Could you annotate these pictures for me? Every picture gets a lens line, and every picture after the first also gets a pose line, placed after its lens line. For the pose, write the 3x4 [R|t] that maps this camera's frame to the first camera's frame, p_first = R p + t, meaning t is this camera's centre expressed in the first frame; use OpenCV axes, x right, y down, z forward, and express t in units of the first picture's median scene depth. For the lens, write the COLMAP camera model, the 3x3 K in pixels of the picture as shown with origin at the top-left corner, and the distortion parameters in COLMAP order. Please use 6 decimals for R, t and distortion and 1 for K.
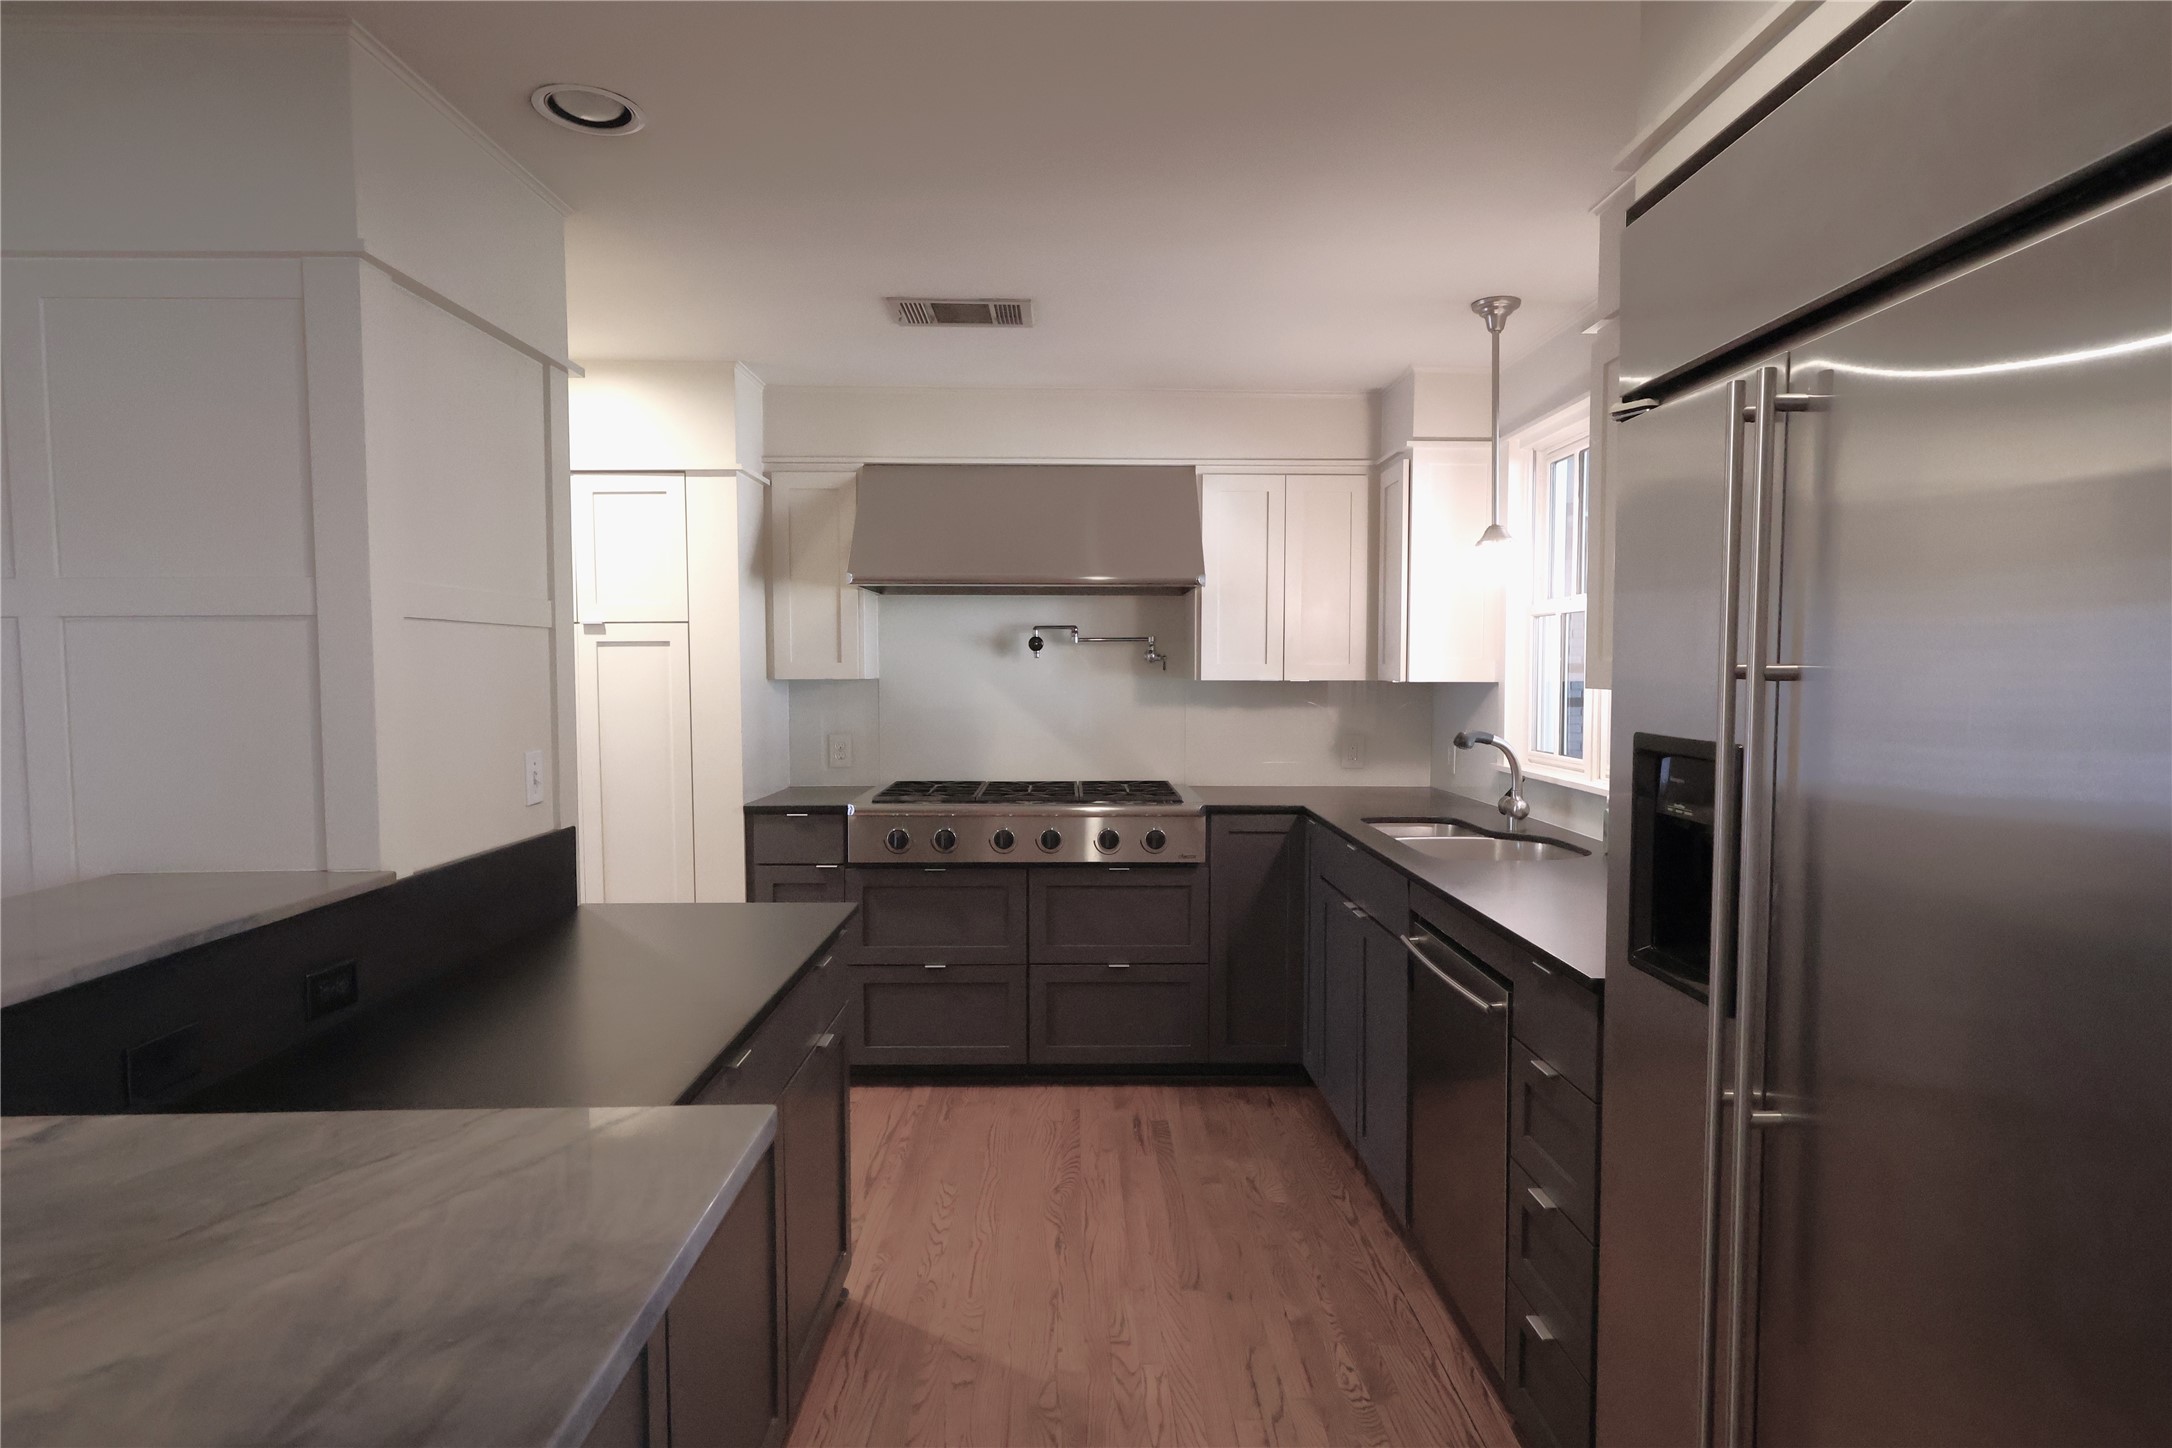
lens RADIAL K [[1163.0, 0, 1086.0], [0, 1163.0, 724.0], [0, 0, 1]] dist [0.001731, -0.001123]
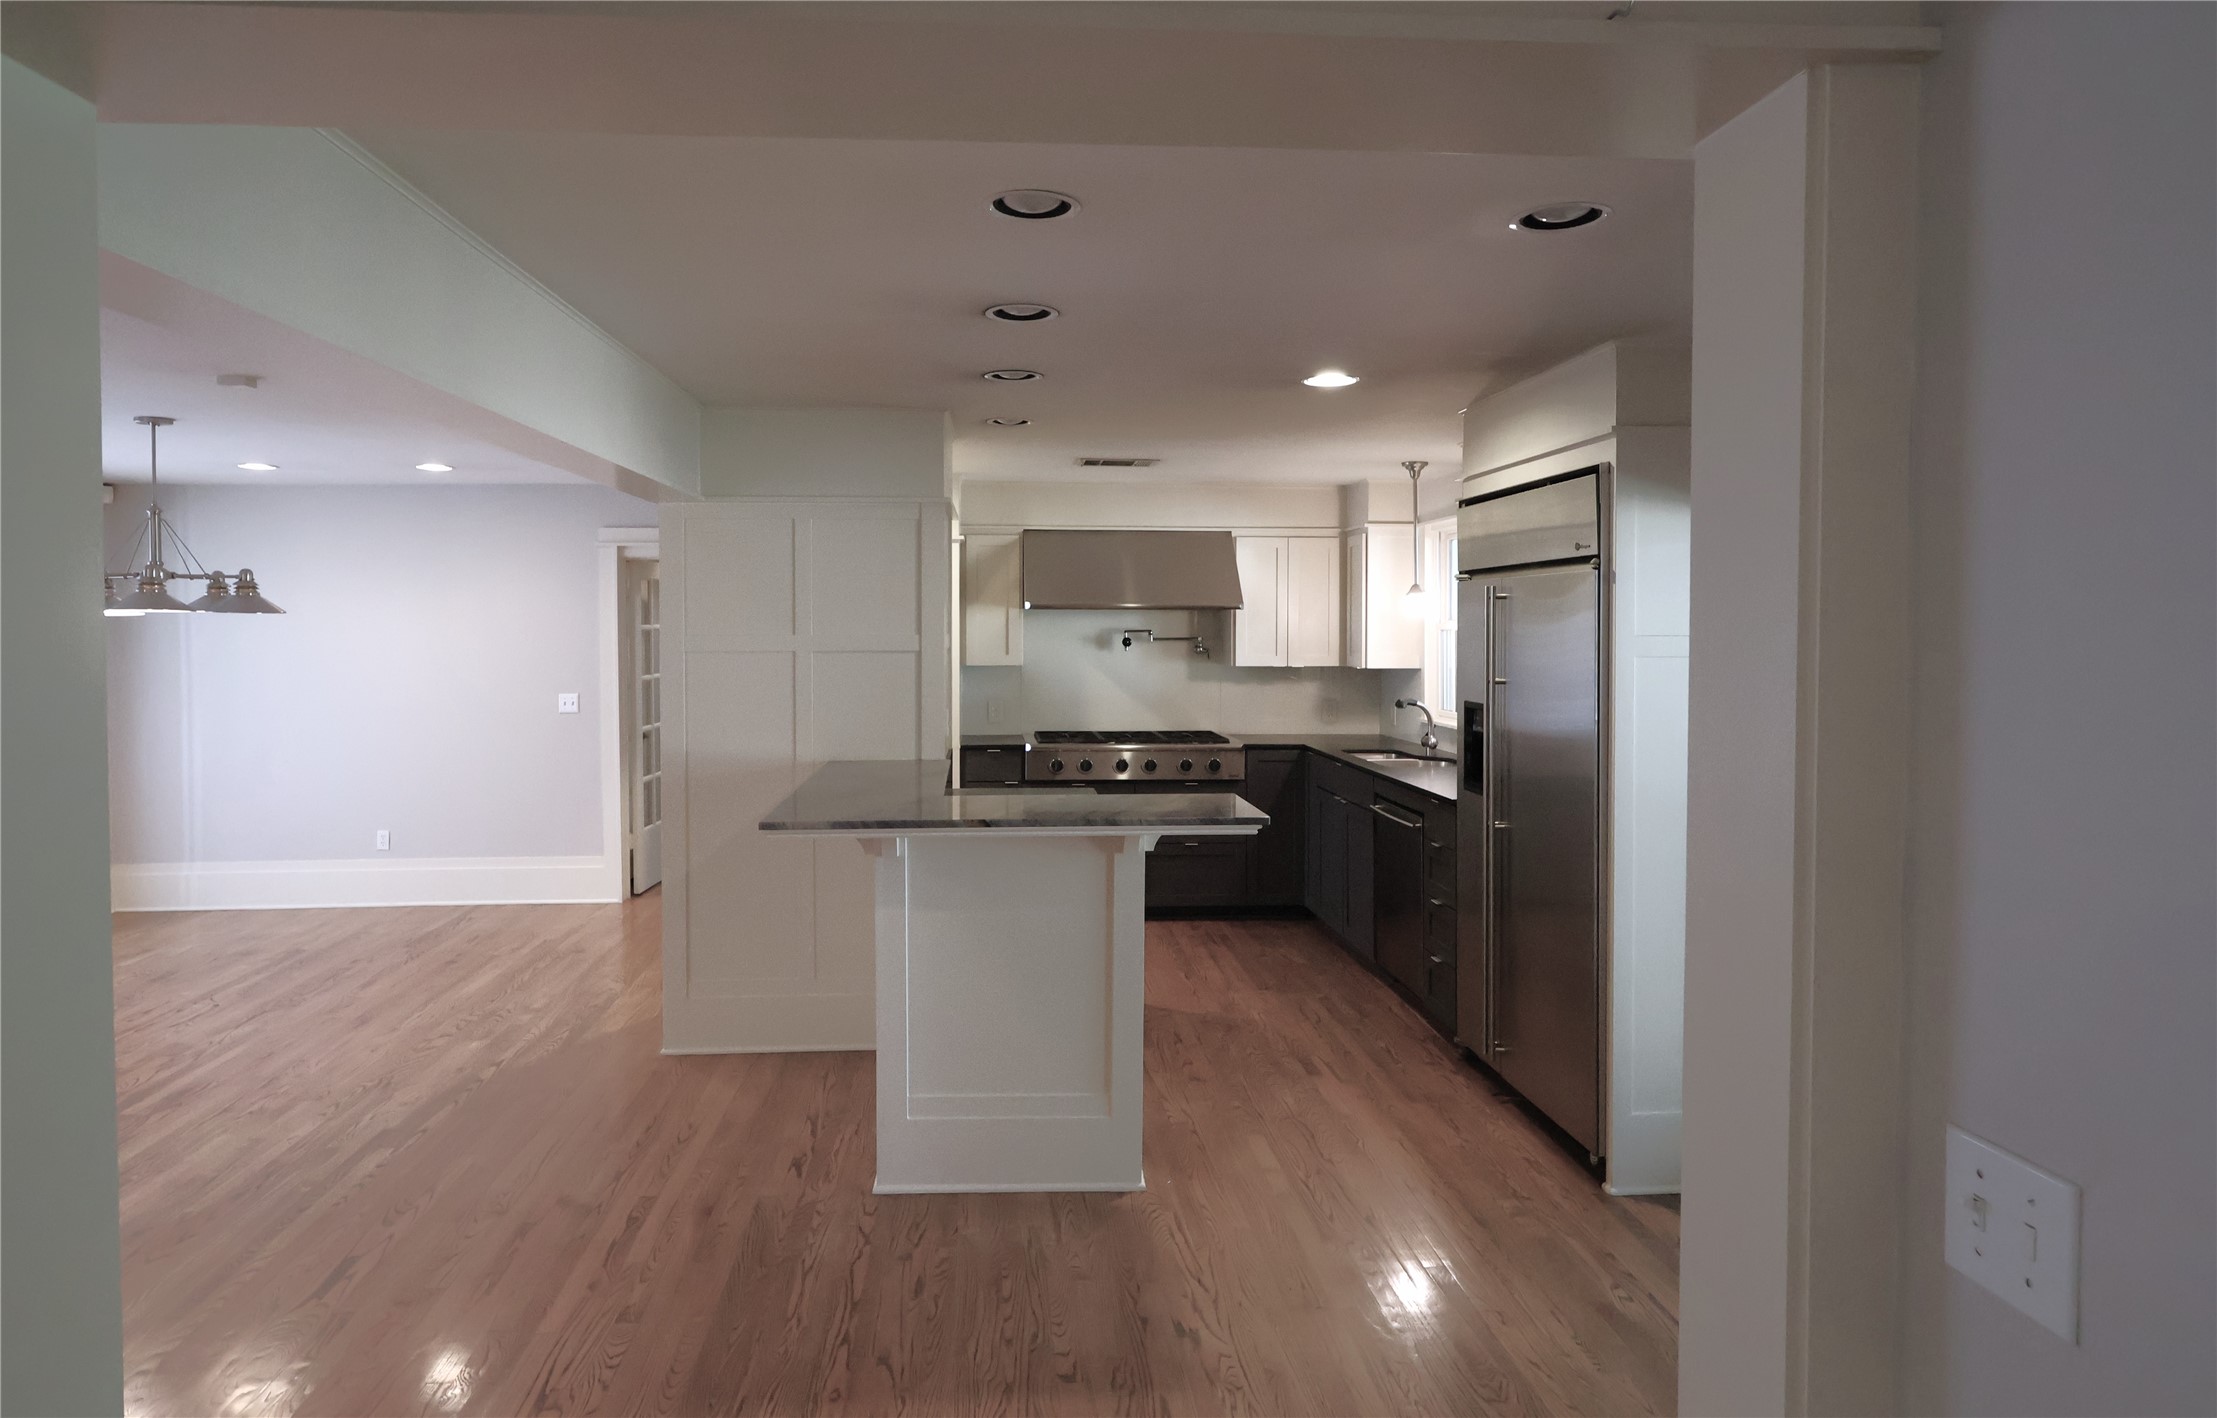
lens RADIAL K [[1247.9, 0, 1056.7], [0, 1247.9, 633.7], [0, 0, 1]] dist [-0.000645, 0.000083]
pose [[0.998904, 0.001080, 0.046798, -0.232226], [0.000966, 0.999046, -0.043667, -0.008234], [-0.046801, 0.043665, 0.997949, -0.708171]]
